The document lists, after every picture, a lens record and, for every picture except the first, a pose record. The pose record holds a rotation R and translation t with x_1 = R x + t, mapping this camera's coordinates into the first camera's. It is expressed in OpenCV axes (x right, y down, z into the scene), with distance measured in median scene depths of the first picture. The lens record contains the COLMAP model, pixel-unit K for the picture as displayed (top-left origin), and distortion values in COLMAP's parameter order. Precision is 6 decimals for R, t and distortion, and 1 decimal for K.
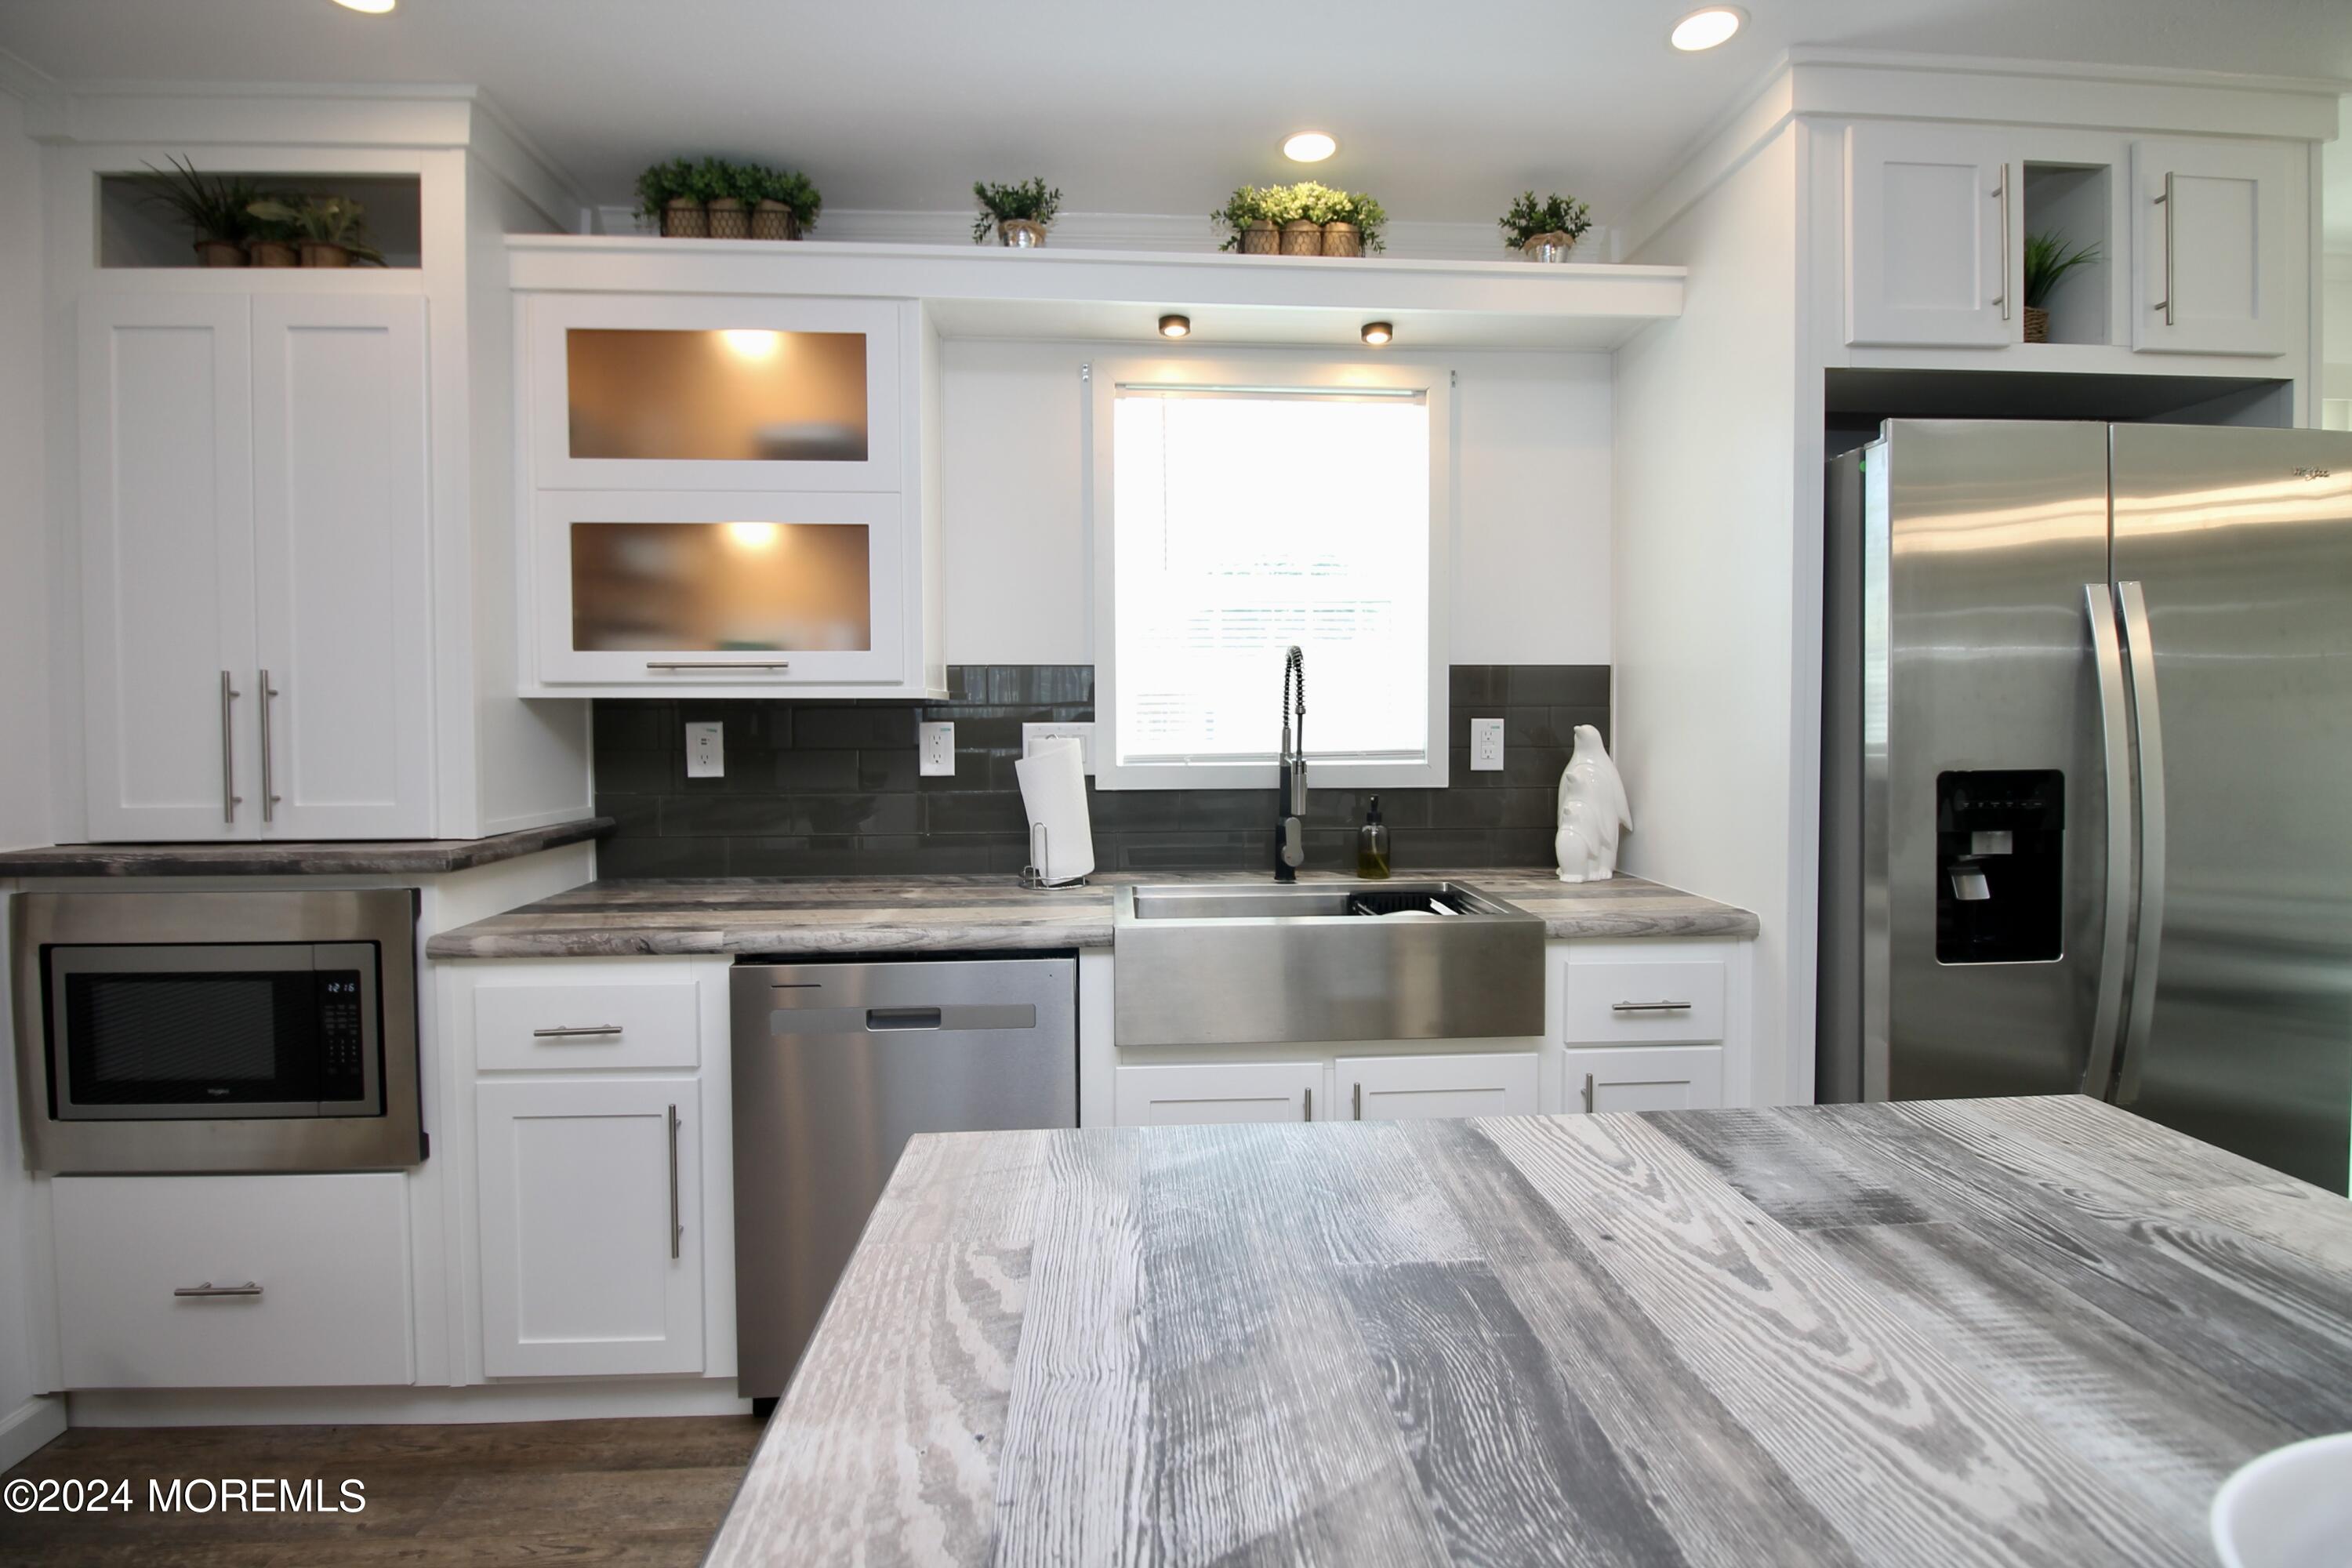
lens RADIAL K [[1093.8, 0, 1181.2], [0, 1093.8, 750.3], [0, 0, 1]] dist [-0.016236, -0.005075]
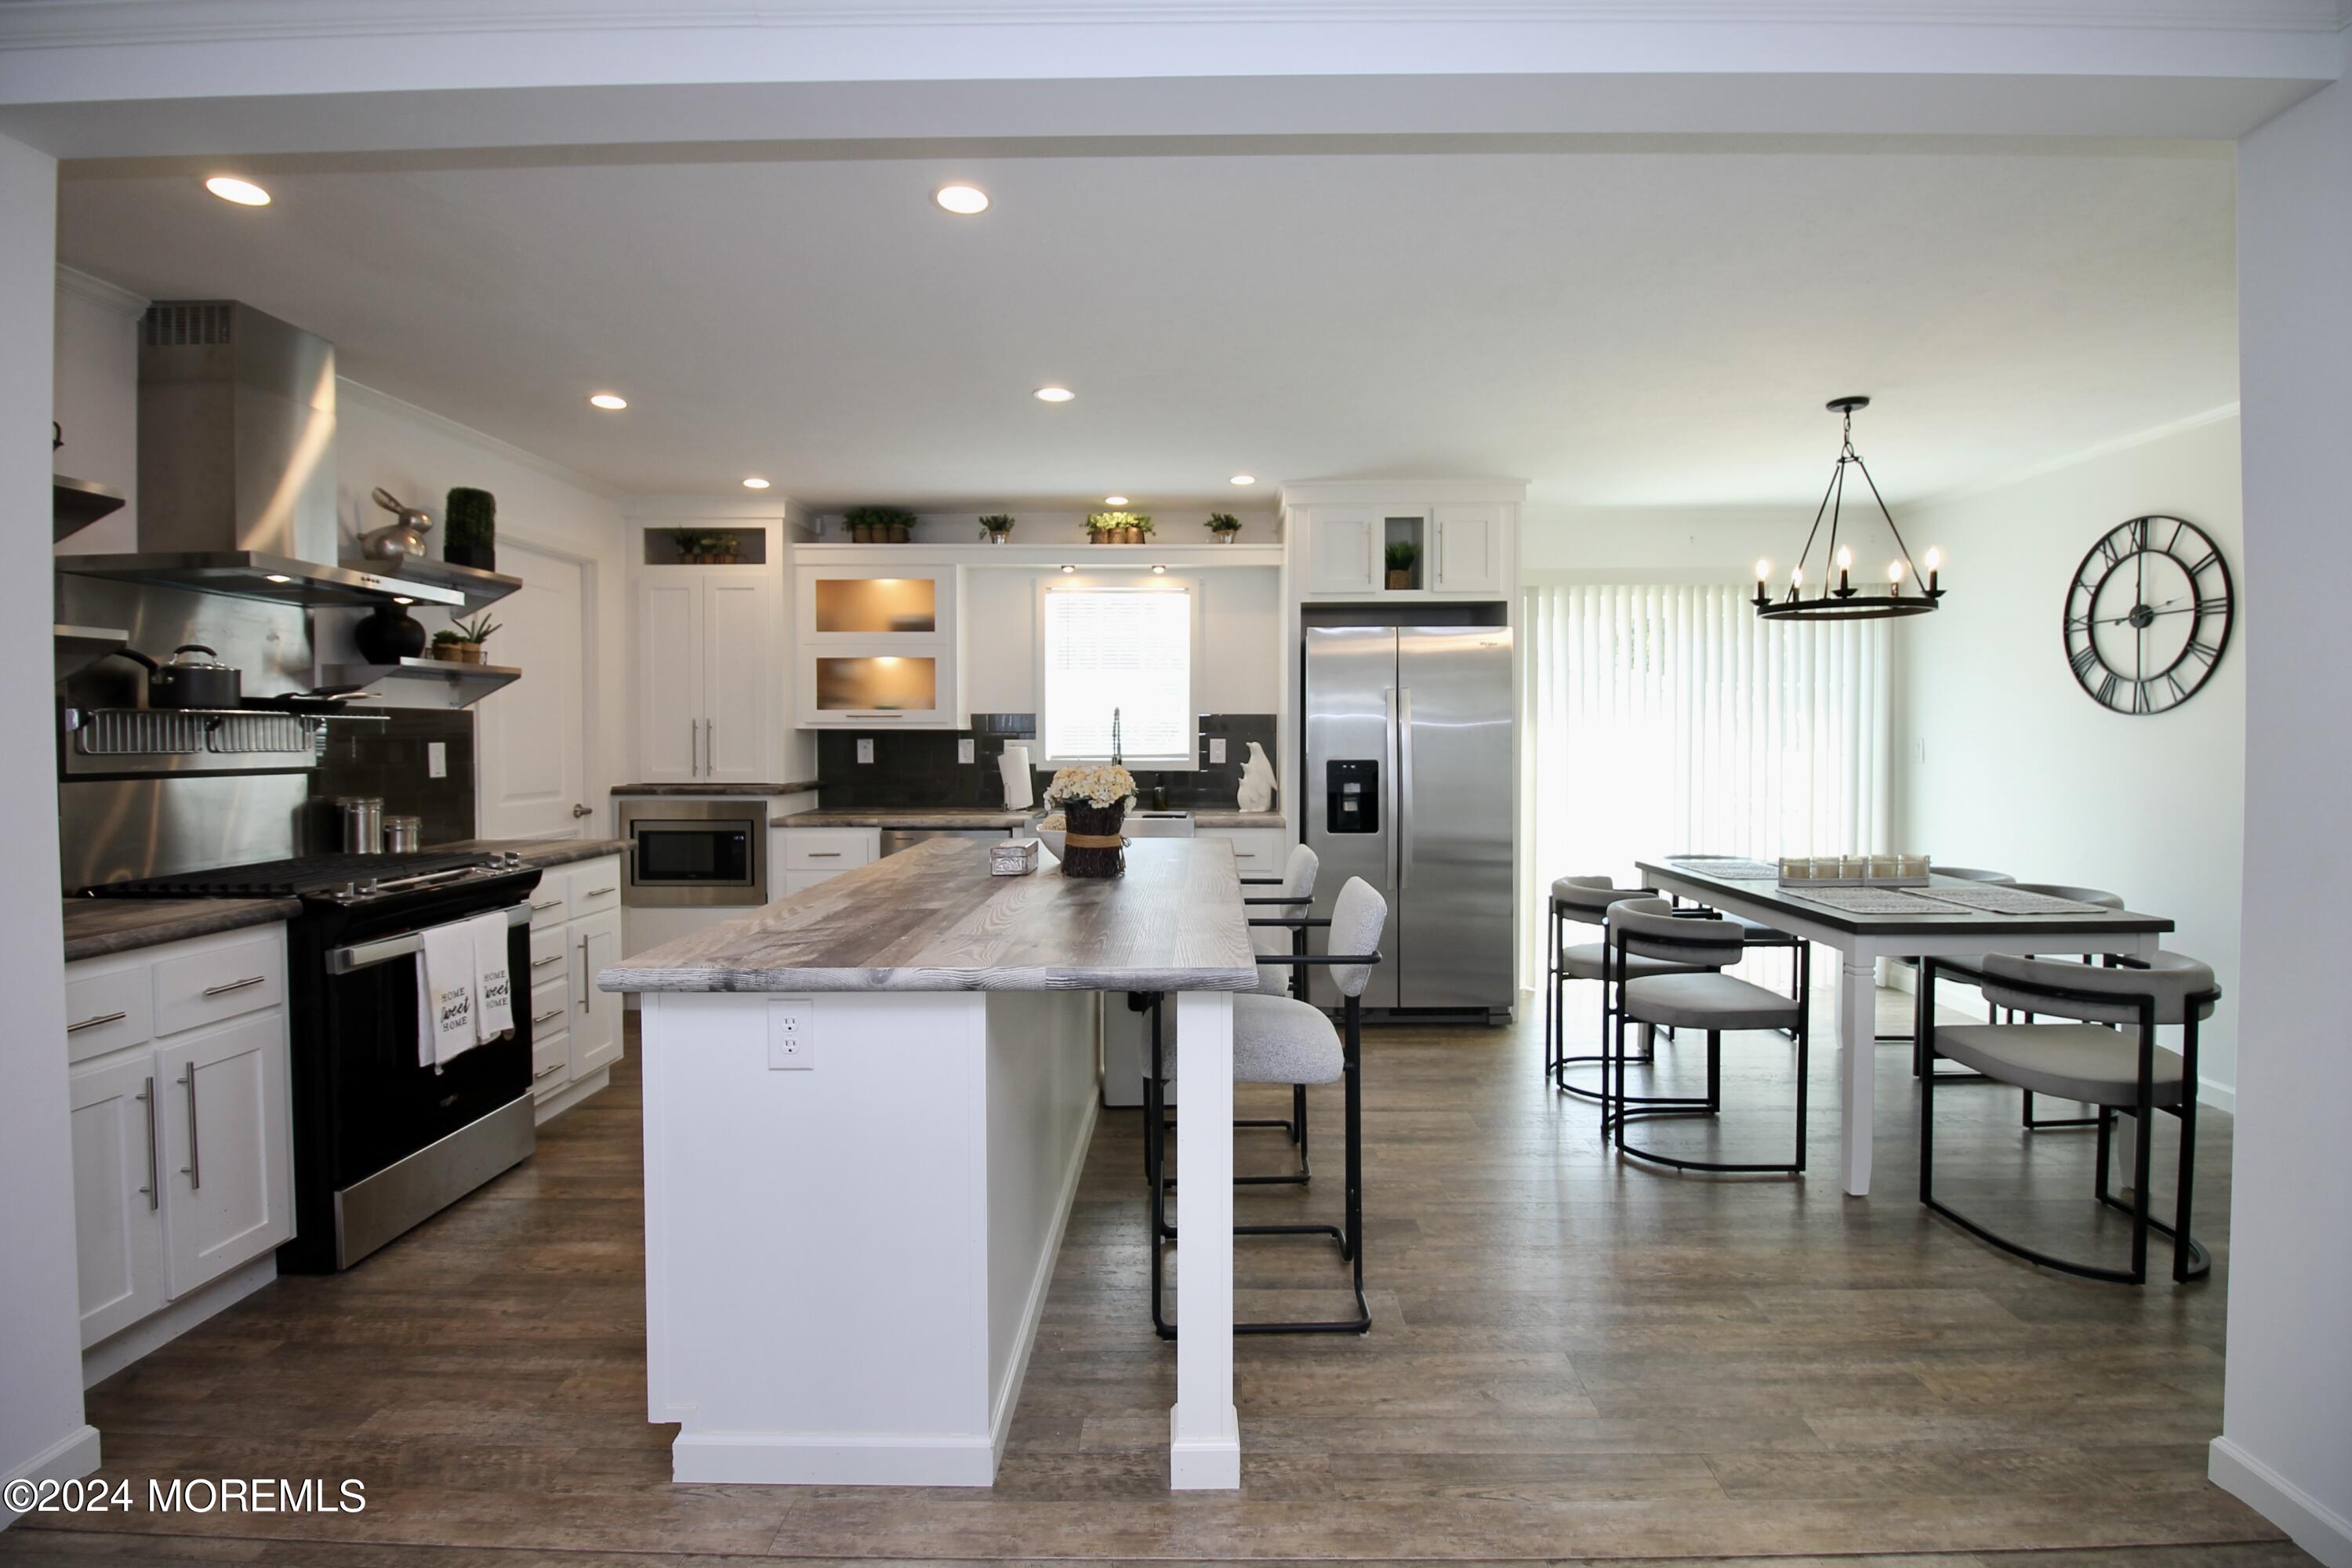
lens RADIAL K [[1093.8, 0, 1202.7], [0, 1093.8, 745.0], [0, 0, 1]] dist [-0.016236, -0.005075]
pose [[0.997580, 0.005698, -0.069293, 0.472728], [-0.007004, 0.999802, -0.018612, 0.027029], [0.069173, 0.019052, 0.997423, -1.368641]]
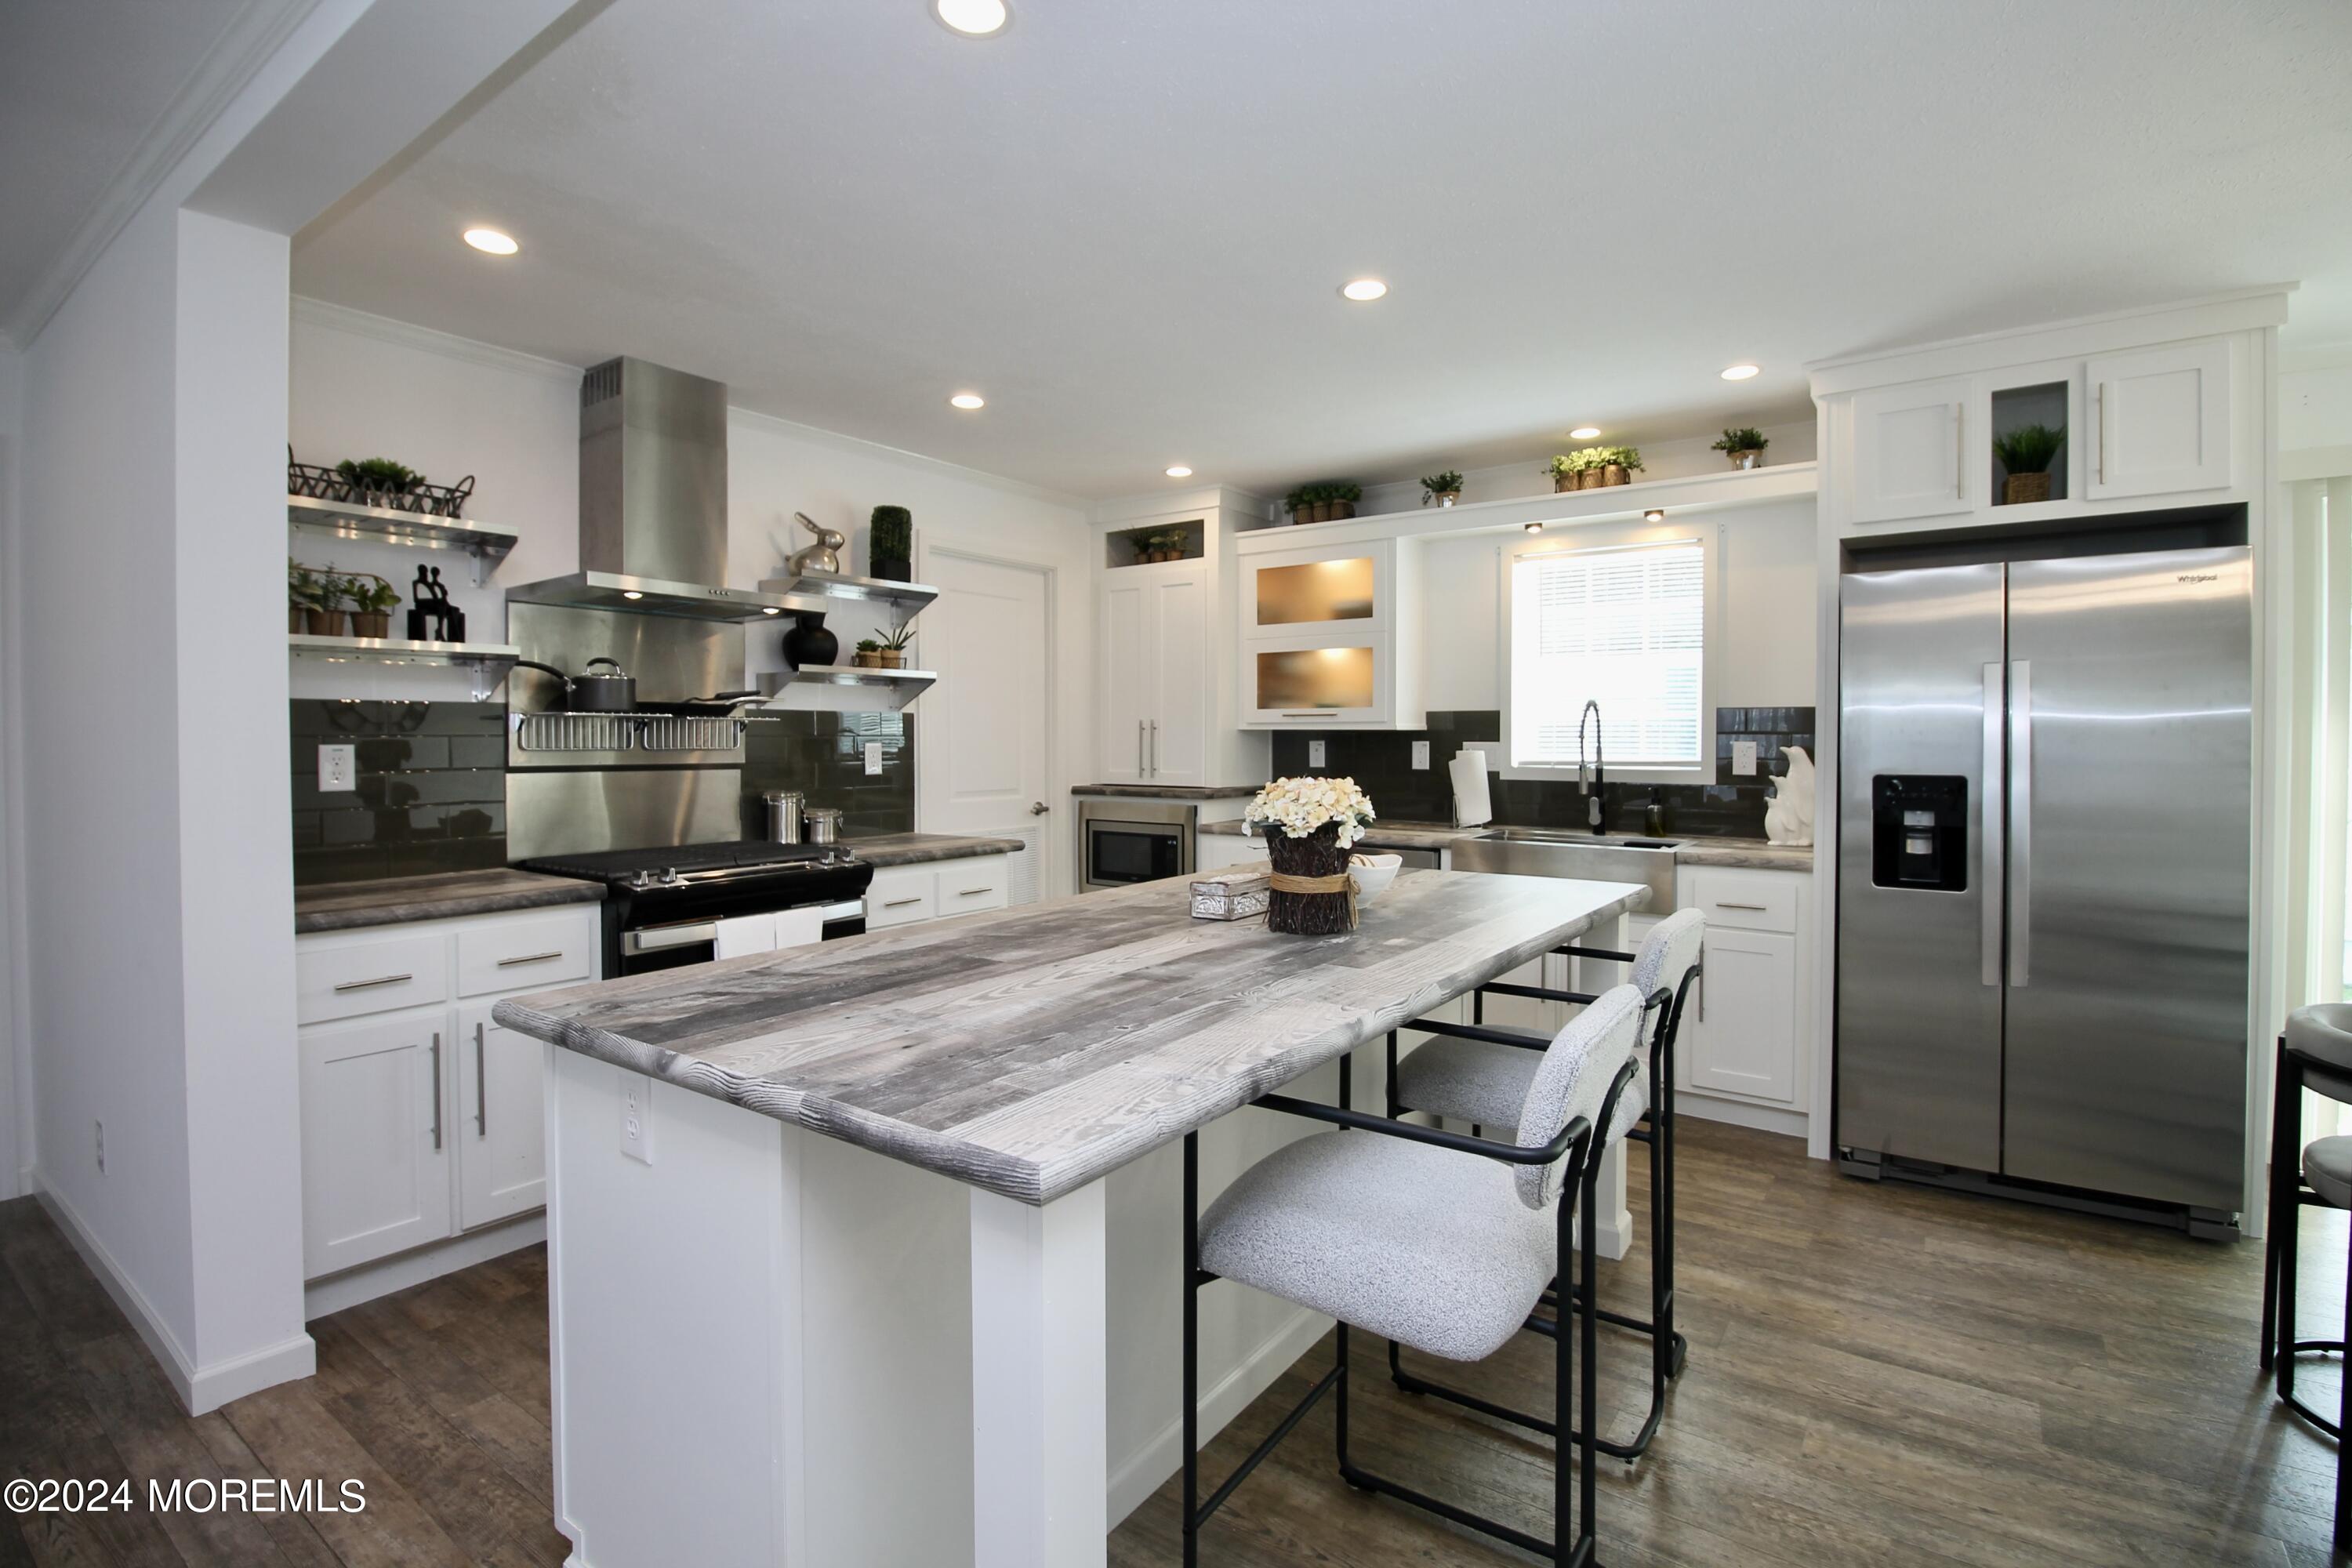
lens RADIAL K [[1093.8, 0, 1201.8], [0, 1093.8, 748.4], [0, 0, 1]] dist [-0.016236, -0.005075]
pose [[0.775165, 0.011801, -0.631649, 0.784991], [-0.022170, 0.999718, -0.008530, 0.012847], [0.631370, 0.020616, 0.775207, -0.836539]]
